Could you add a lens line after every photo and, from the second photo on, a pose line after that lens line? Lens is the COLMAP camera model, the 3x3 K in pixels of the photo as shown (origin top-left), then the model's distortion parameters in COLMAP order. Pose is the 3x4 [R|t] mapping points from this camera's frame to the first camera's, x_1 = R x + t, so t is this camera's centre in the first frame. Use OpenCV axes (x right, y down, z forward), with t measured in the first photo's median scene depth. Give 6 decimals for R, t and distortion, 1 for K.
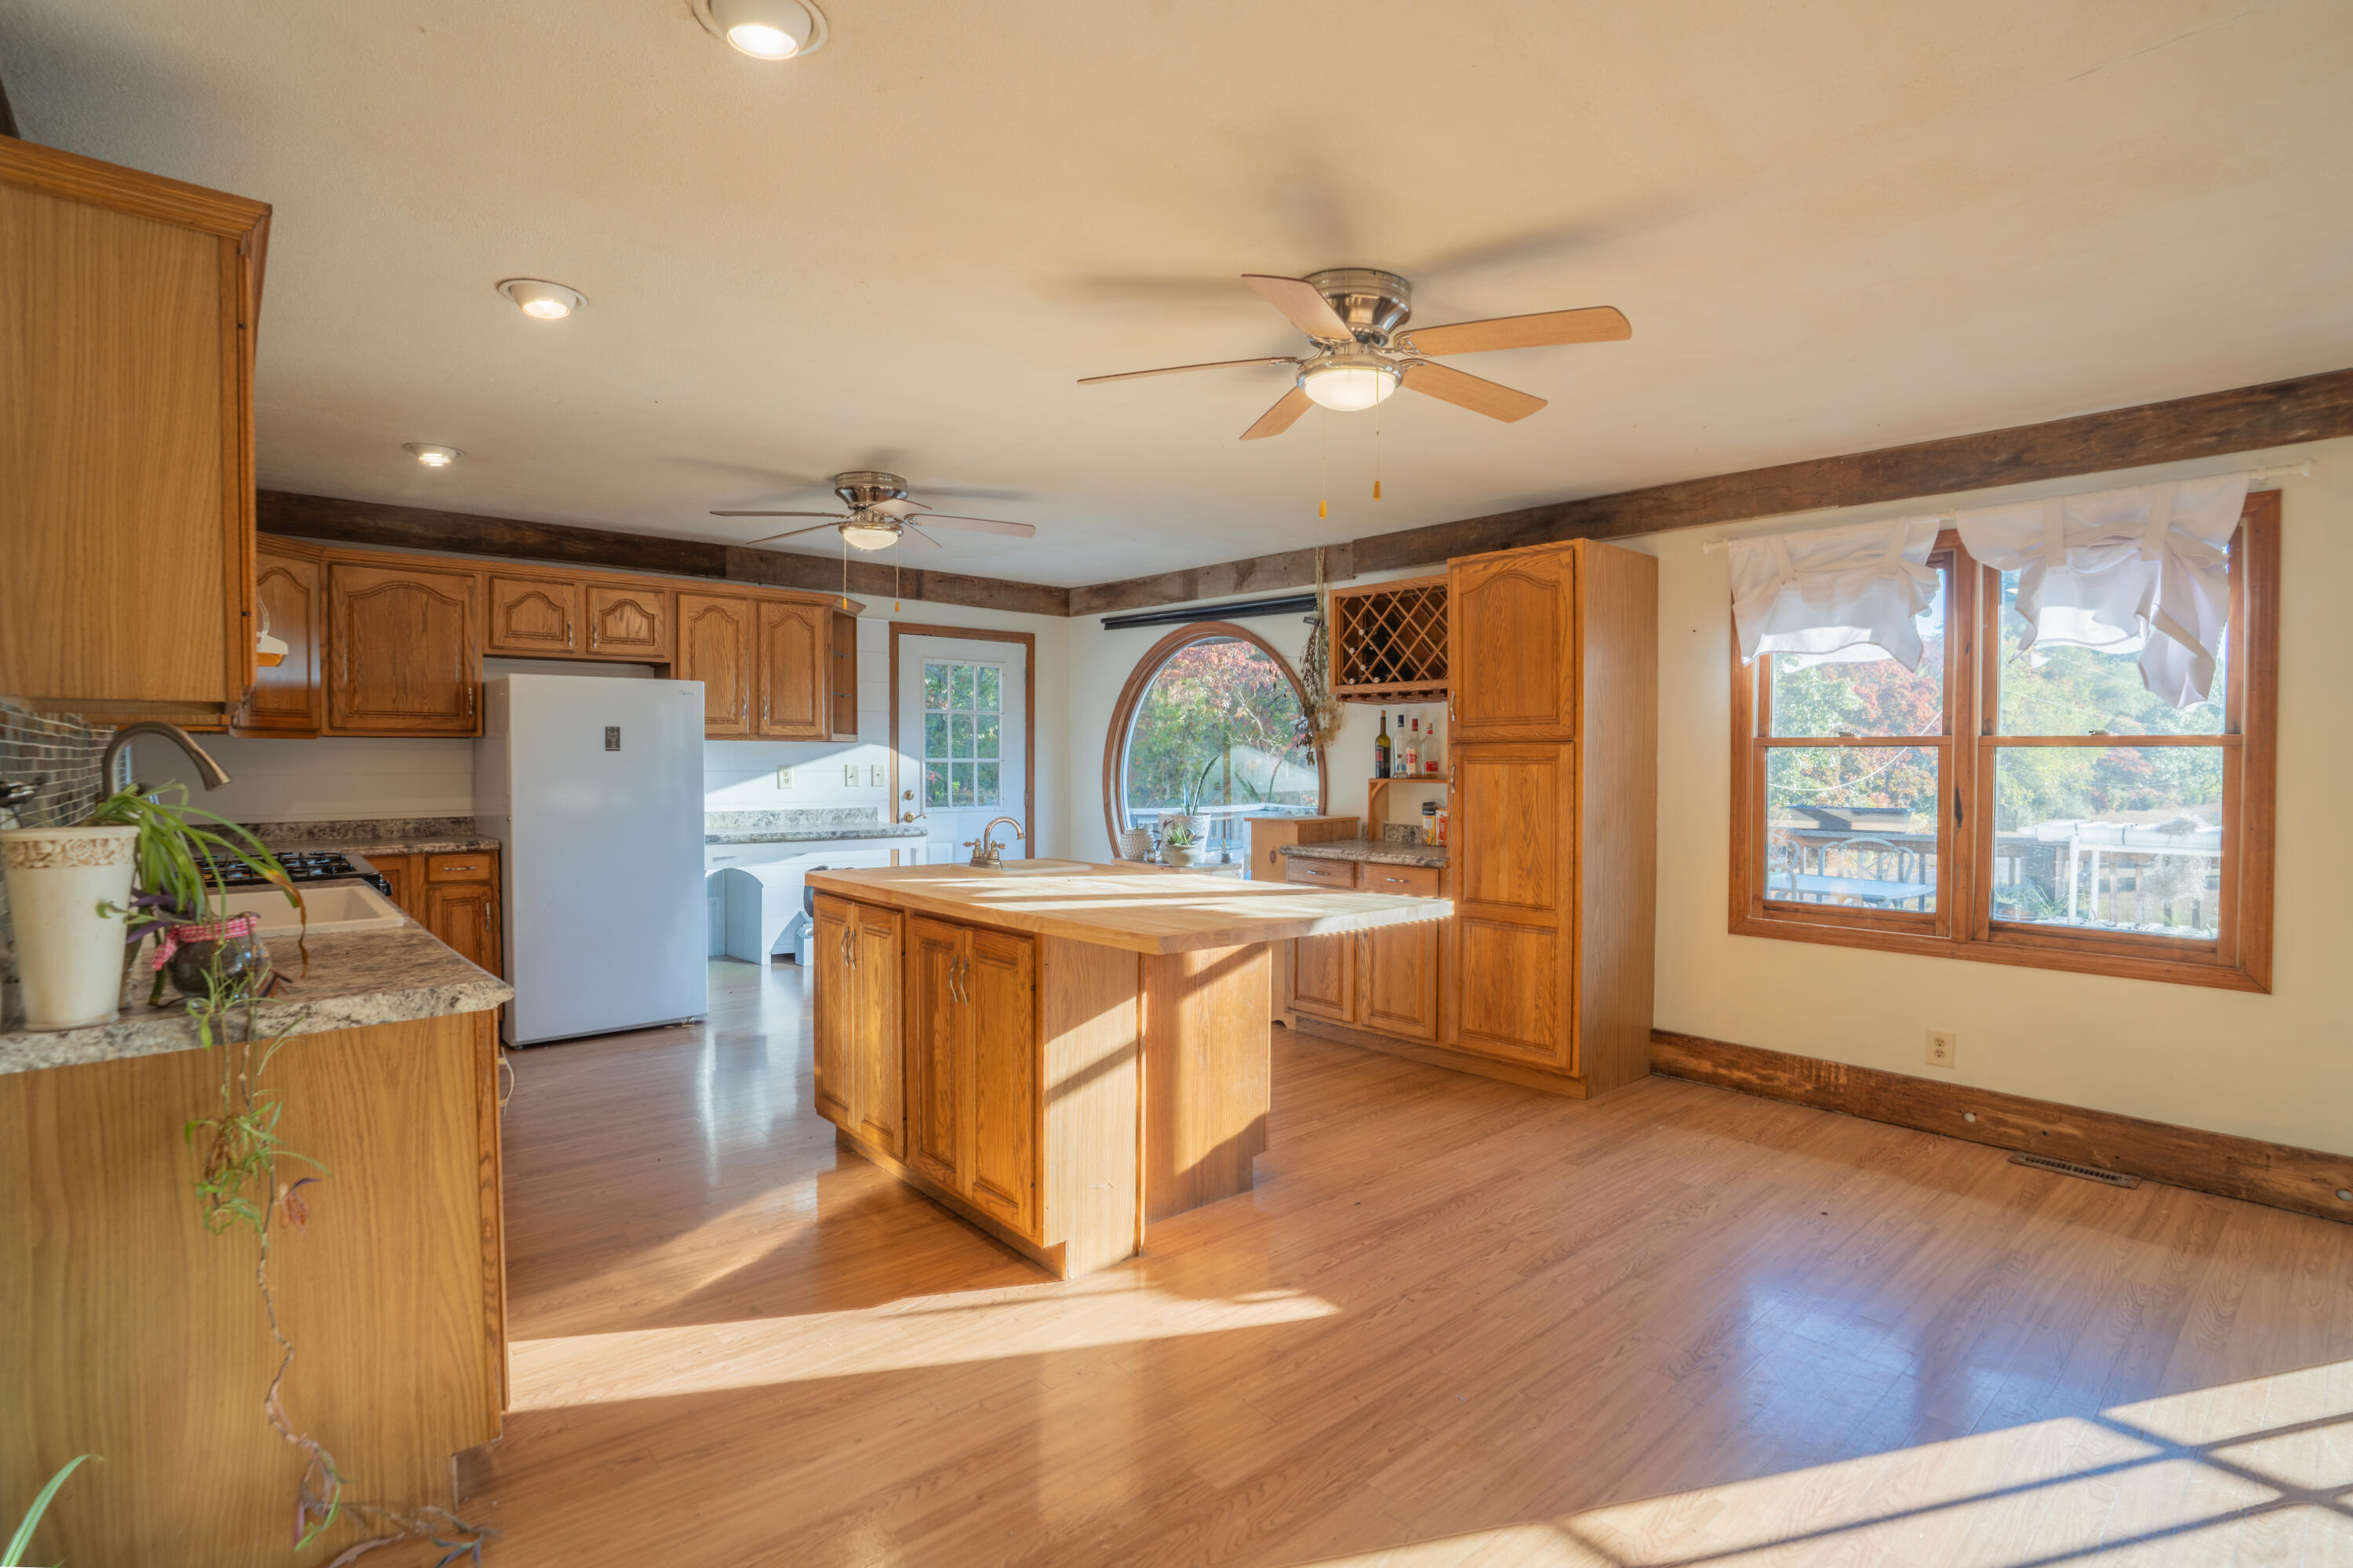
lens RADIAL K [[1166.0, 0, 1174.7], [0, 1166.0, 787.4], [0, 0, 1]] dist [-0.021645, 0.009762]
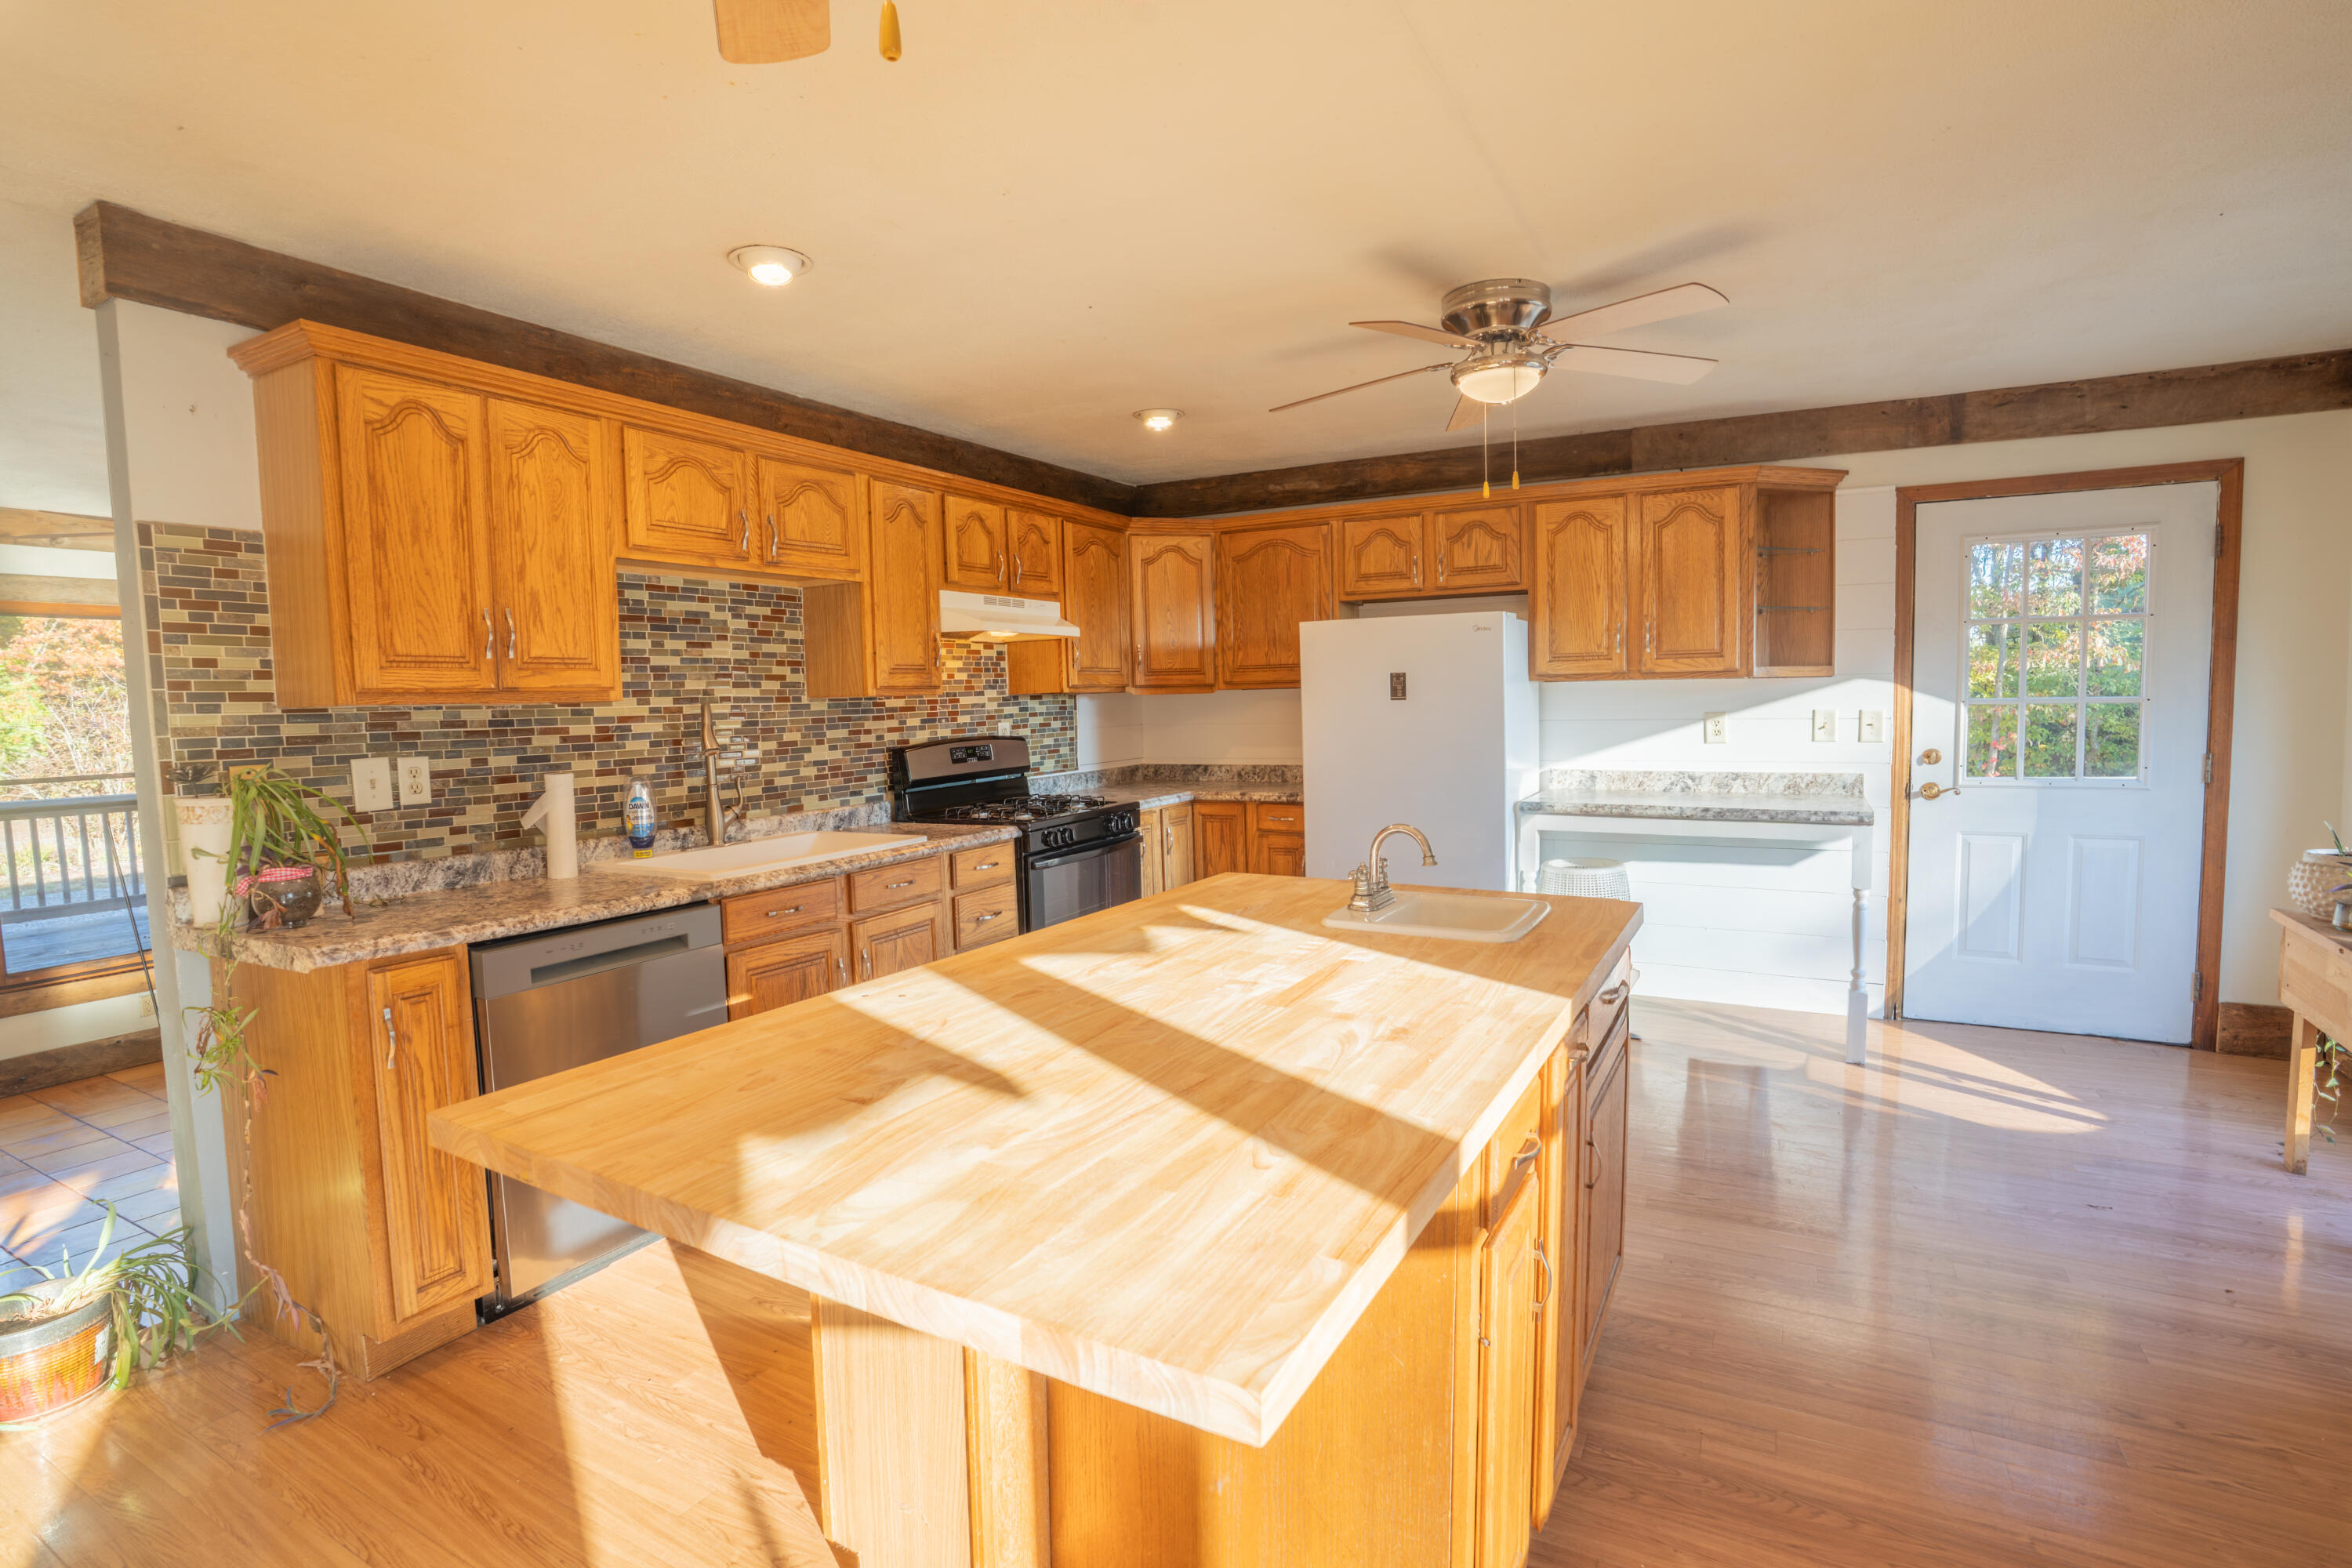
lens RADIAL K [[1165.4, 0, 1204.6], [0, 1165.4, 780.1], [0, 0, 1]] dist [-0.021645, 0.009762]
pose [[0.370696, 0.054671, -0.927144, 0.328638], [-0.003586, 0.998343, 0.057436, -0.023892], [0.928747, -0.017967, 0.370278, 0.608989]]
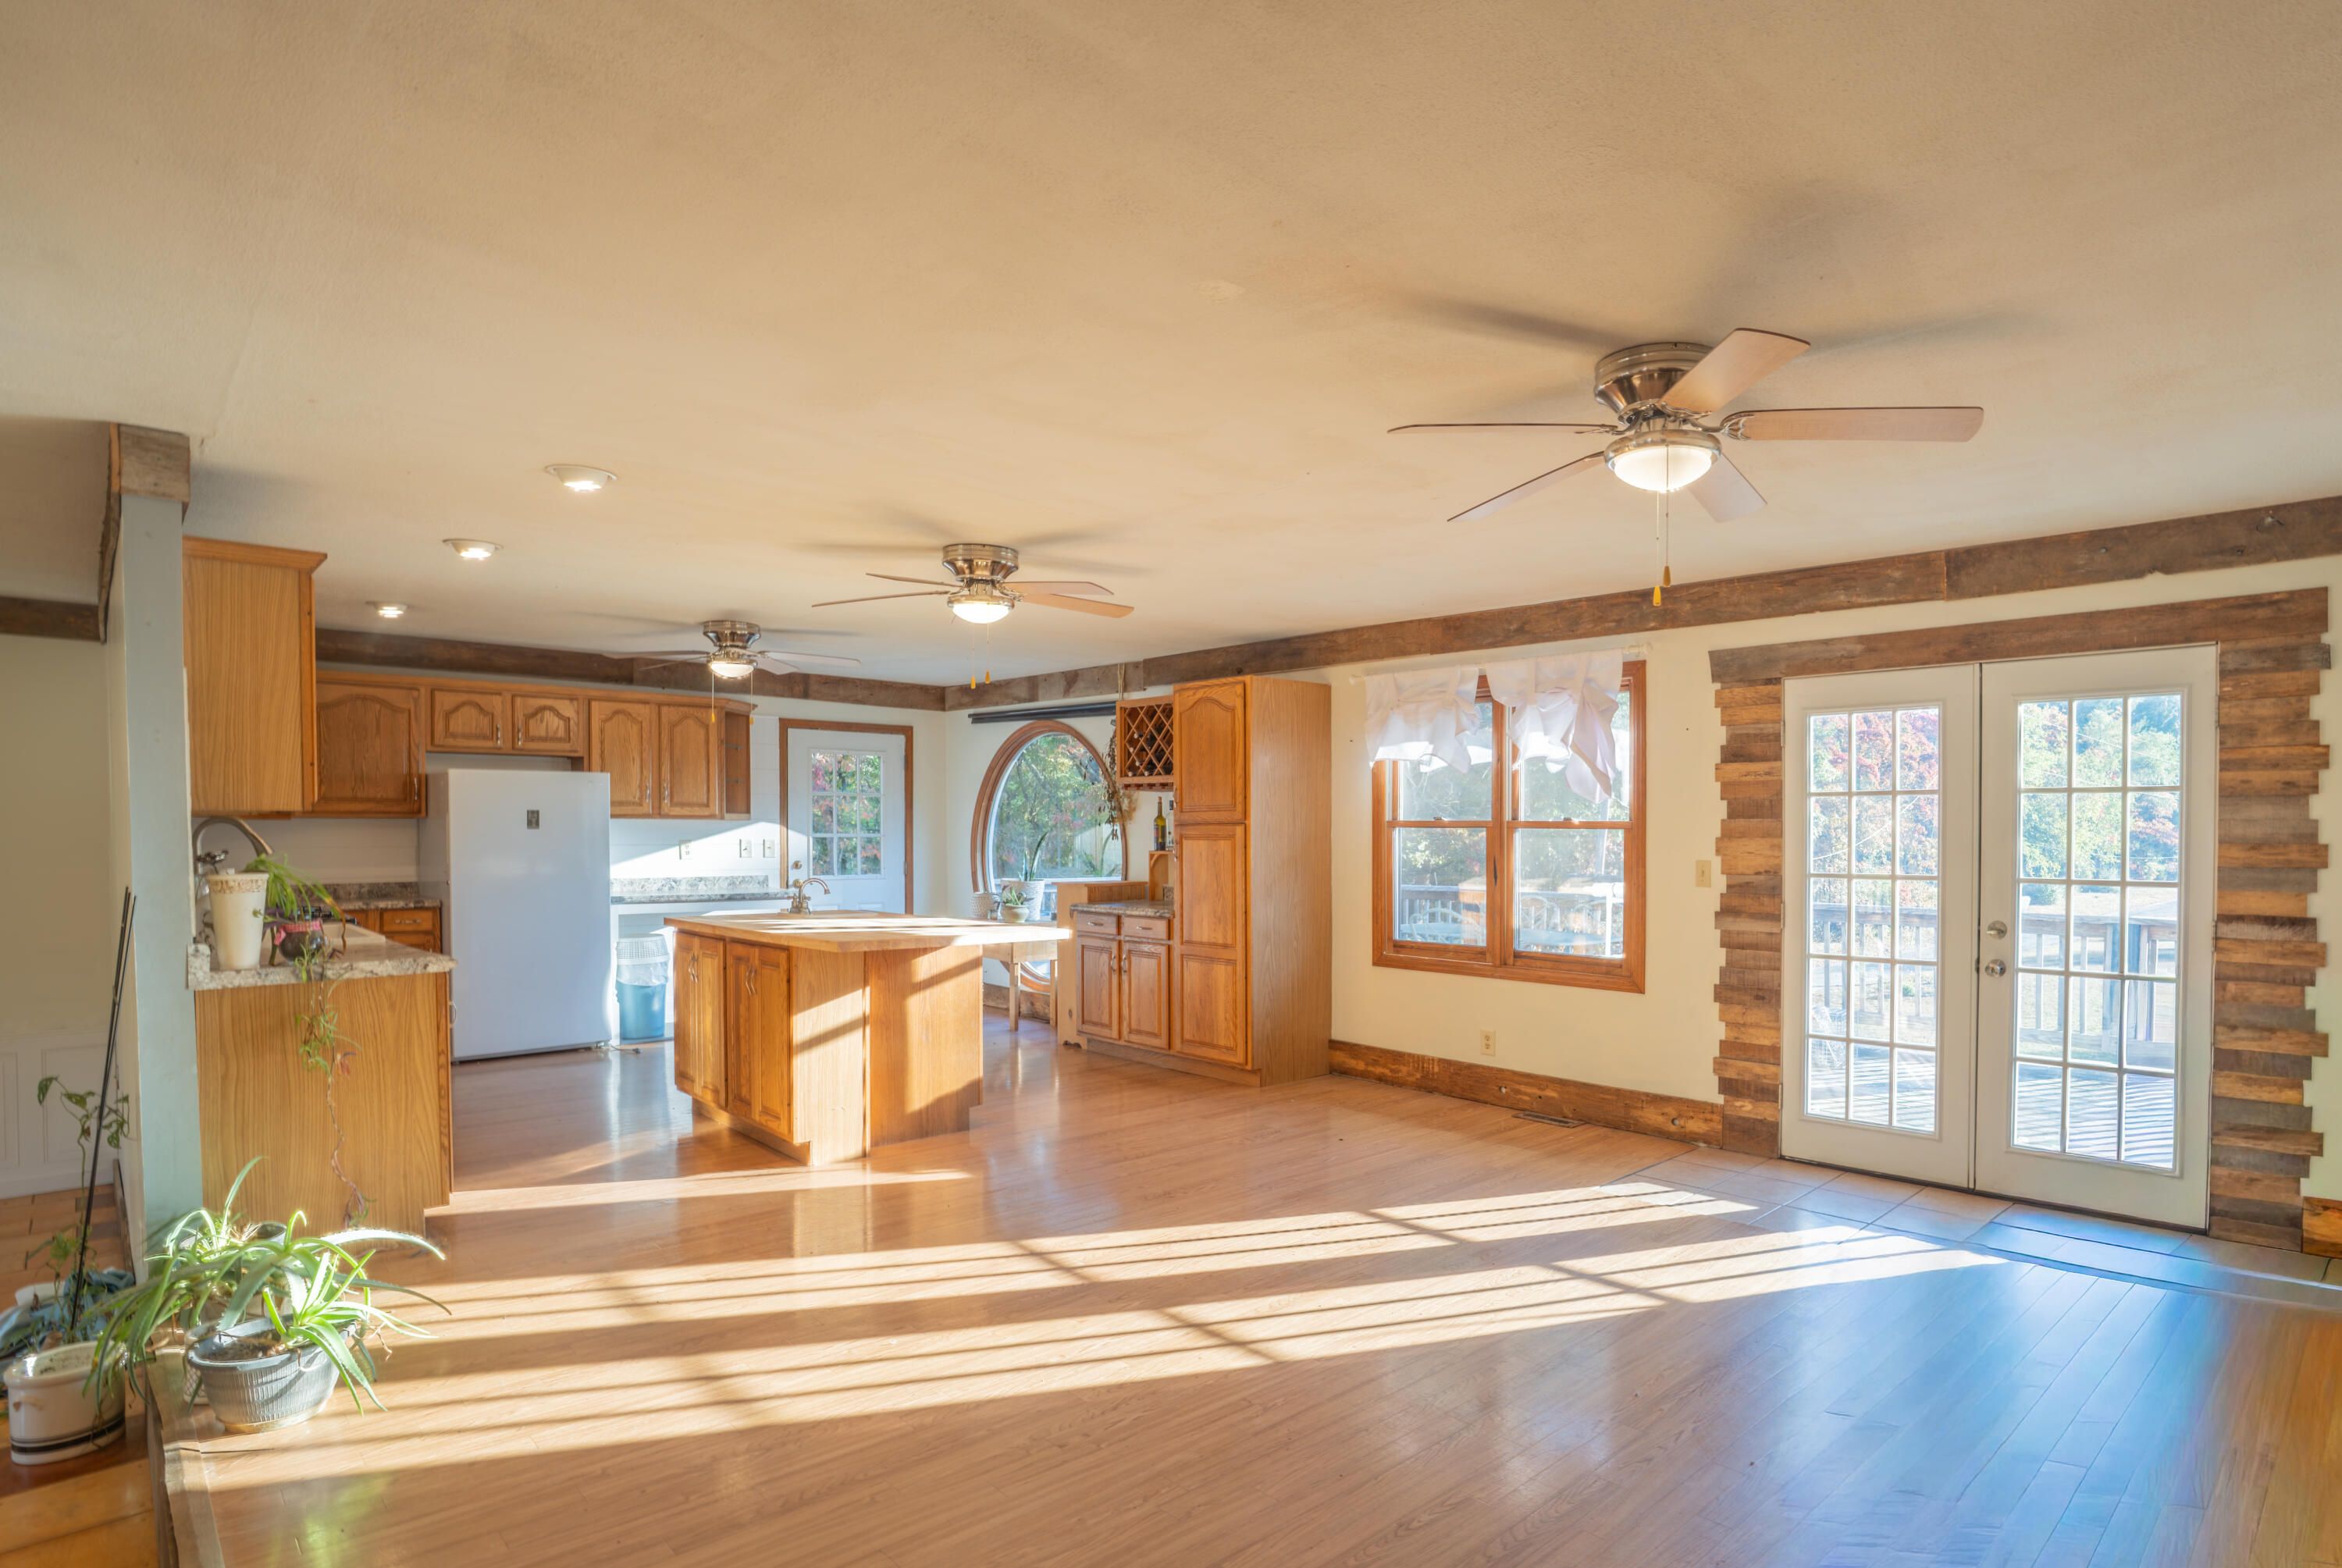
lens RADIAL K [[1287.4, 0, 1240.2], [0, 1287.4, 860.0], [0, 0, 1]] dist [0.005331, 0.002778]
pose [[0.999411, -0.000469, 0.034301, 0.268525], [0.000490, 1.000000, -0.000583, 0.003993], [-0.034300, 0.000600, 0.999411, -0.486966]]
